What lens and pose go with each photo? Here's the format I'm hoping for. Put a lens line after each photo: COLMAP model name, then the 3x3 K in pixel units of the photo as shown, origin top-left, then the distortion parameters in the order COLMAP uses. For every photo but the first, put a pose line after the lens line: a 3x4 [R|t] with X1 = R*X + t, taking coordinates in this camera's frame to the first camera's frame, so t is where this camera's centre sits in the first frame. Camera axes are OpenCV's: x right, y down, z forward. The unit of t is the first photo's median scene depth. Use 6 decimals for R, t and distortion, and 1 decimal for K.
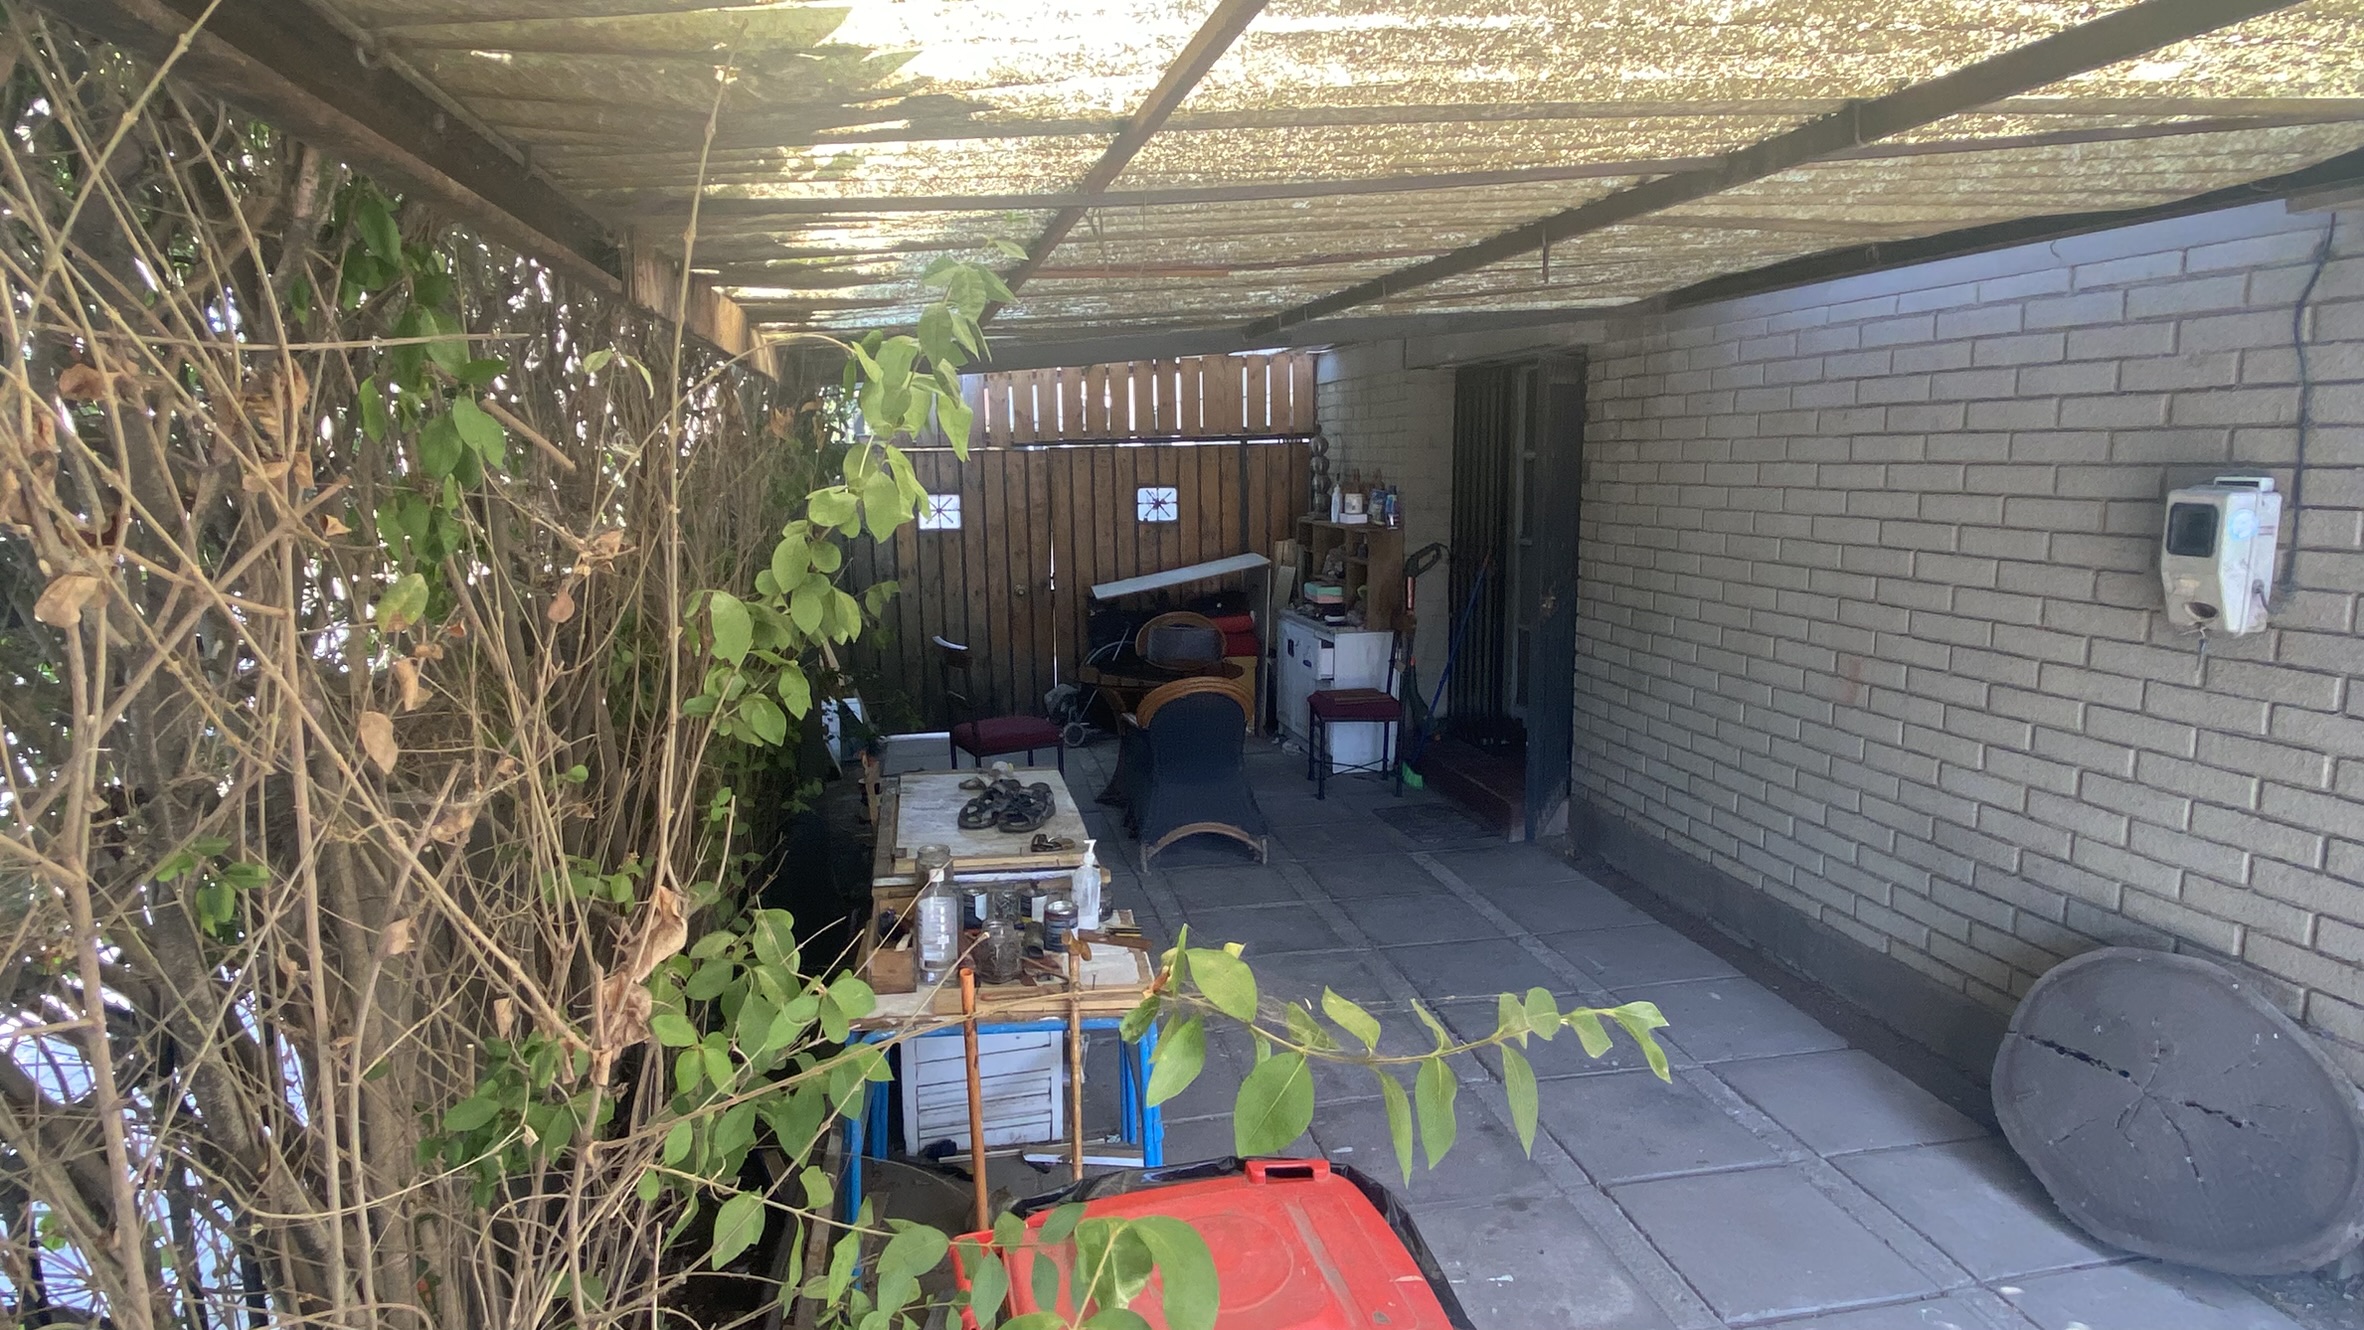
lens RADIAL K [[1407.4, 0, 1184.9], [0, 1407.4, 657.9], [0, 0, 1]] dist [0.002036, 0.000551]
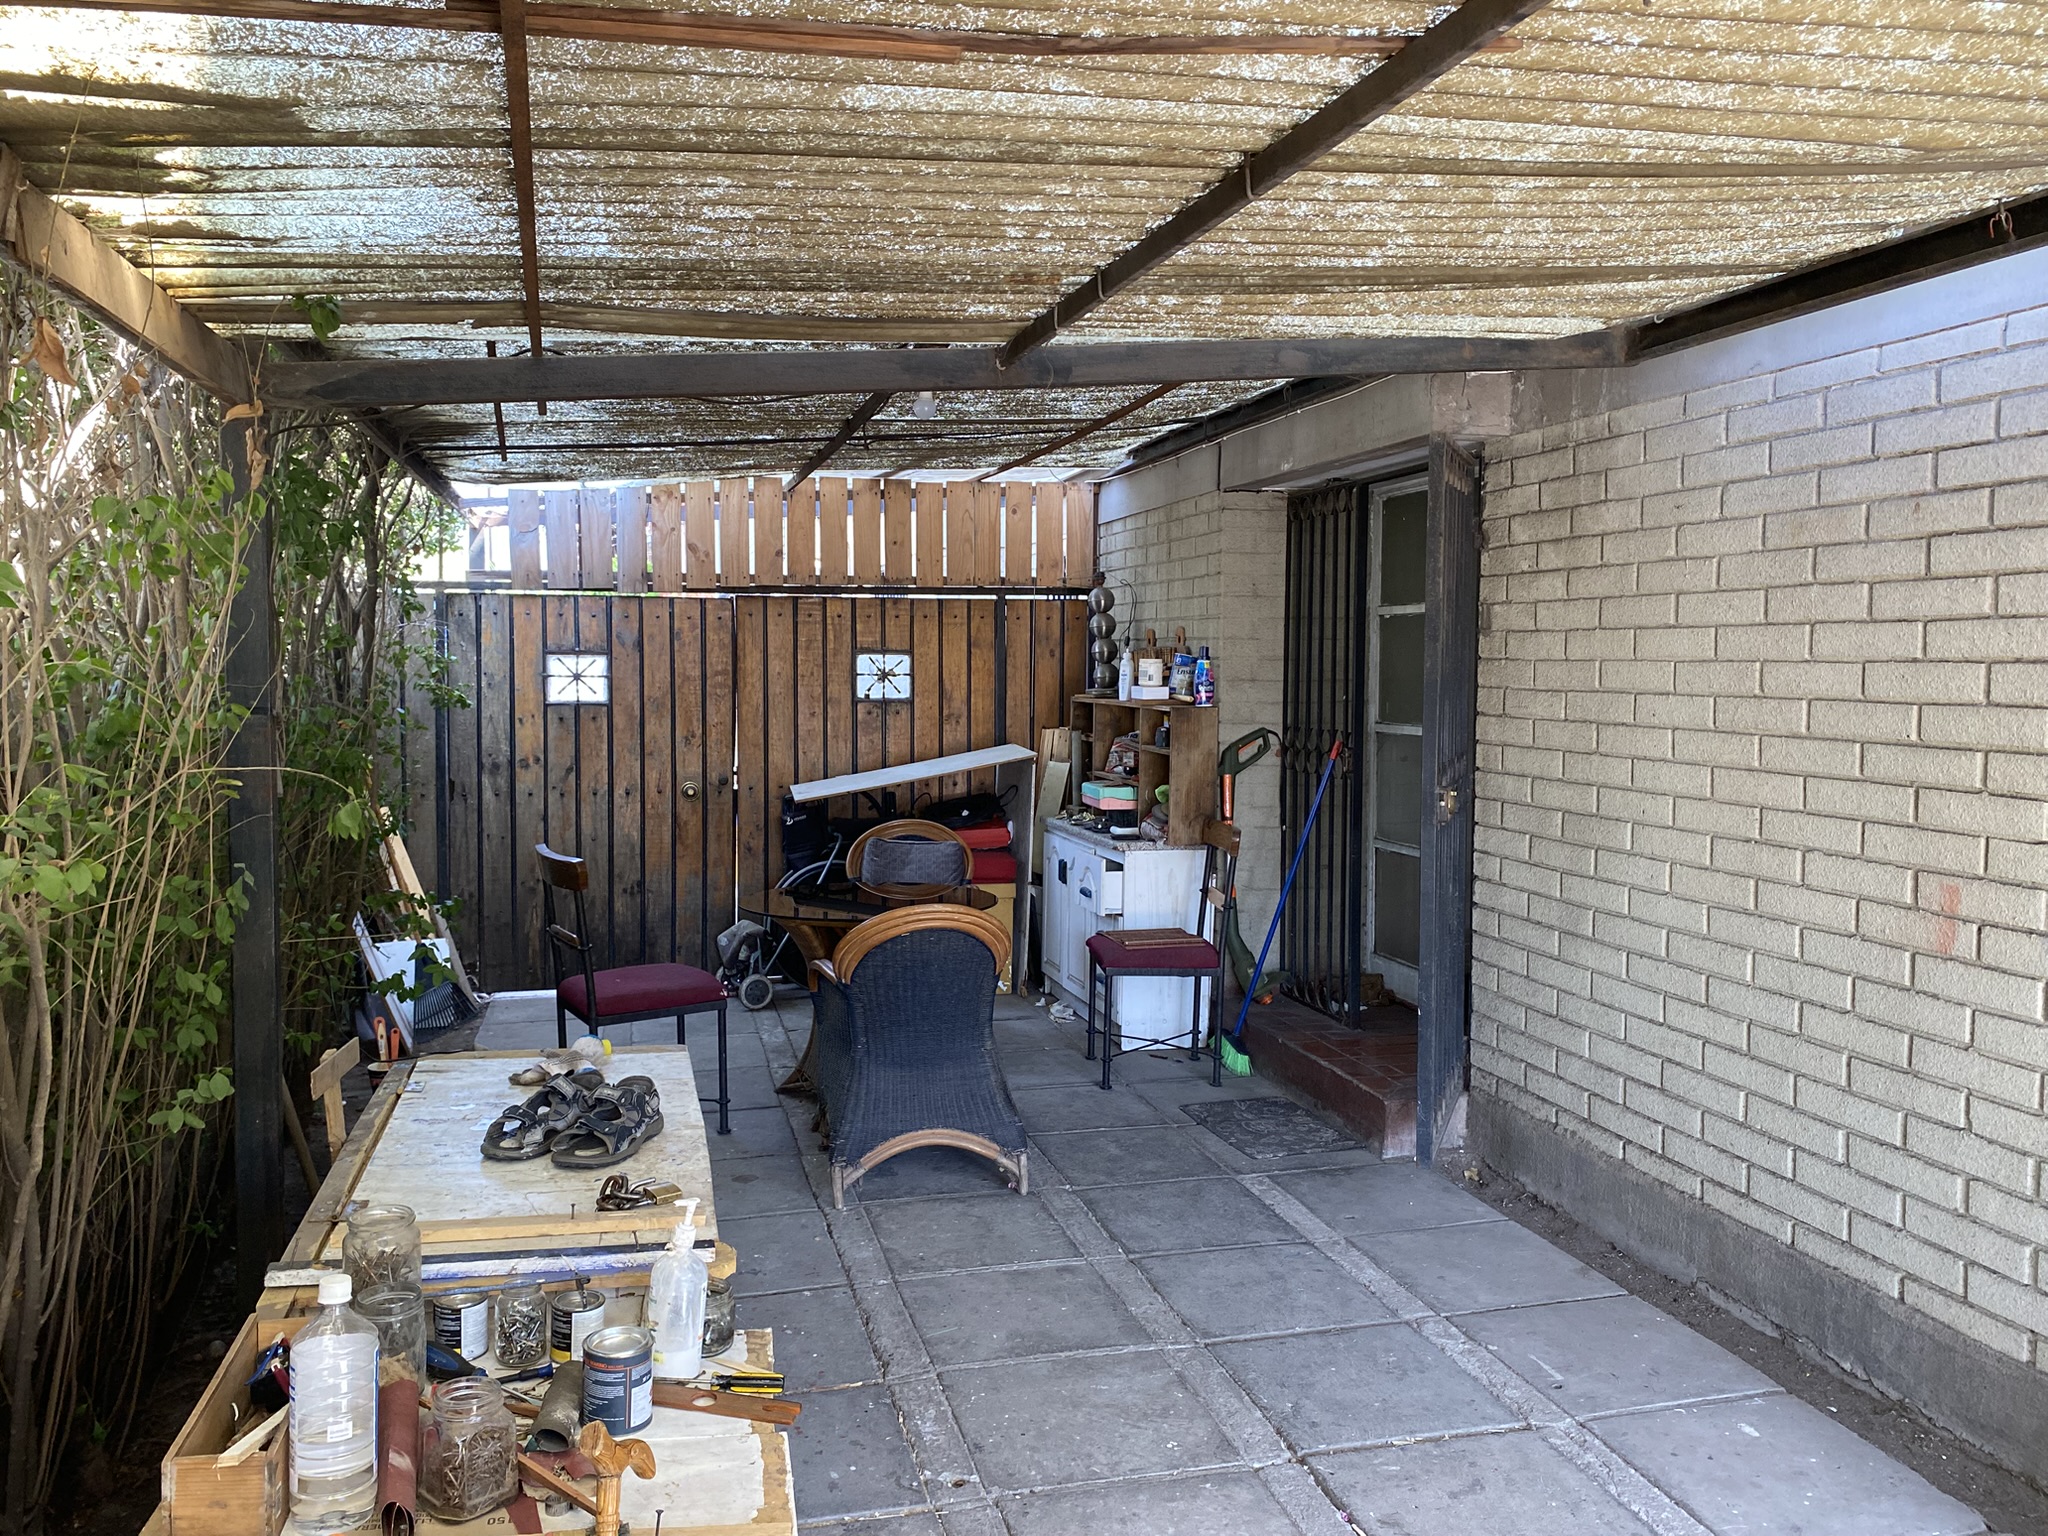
lens RADIAL K [[1575.4, 0, 1010.5], [0, 1575.4, 721.9], [0, 0, 1]] dist [0.026879, -0.035369]
pose [[0.998887, 0.015269, 0.044636, 0.014037], [-0.010017, 0.993246, -0.115598, 0.012472], [-0.046100, 0.115022, 0.992293, 0.238739]]
